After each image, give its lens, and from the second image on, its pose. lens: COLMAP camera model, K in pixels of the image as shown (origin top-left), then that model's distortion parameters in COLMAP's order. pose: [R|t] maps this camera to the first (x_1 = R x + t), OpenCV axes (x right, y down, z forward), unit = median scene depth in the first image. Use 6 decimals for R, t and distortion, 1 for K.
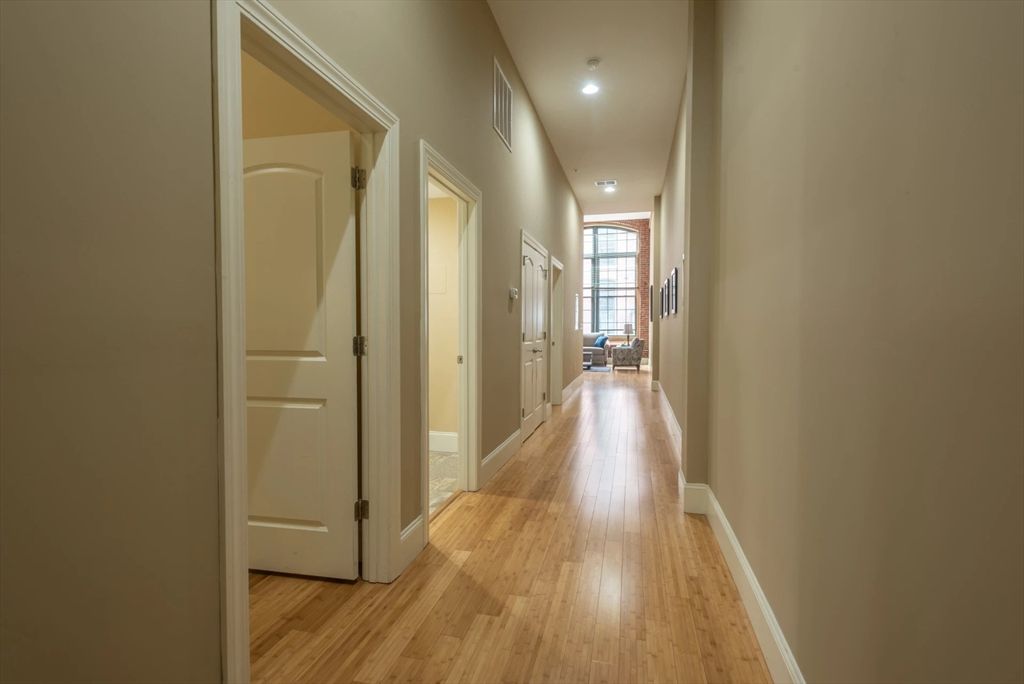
lens RADIAL K [[476.4, 0, 513.9], [0, 476.4, 339.7], [0, 0, 1]] dist [0.000834, 0.000101]
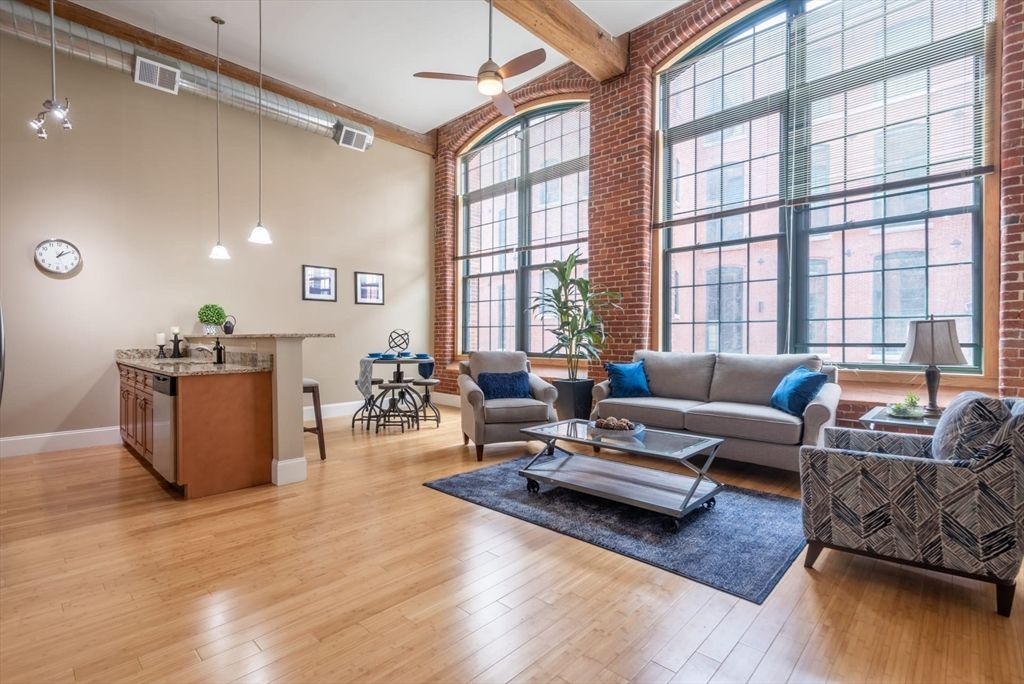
lens RADIAL K [[476.4, 0, 512.1], [0, 476.4, 339.8], [0, 0, 1]] dist [0.000834, 0.000101]
pose [[0.865108, 0.007939, -0.501523, 0.174153], [-0.018774, 0.999687, -0.016560, -0.015422], [0.501234, 0.023742, 0.864986, 0.677789]]
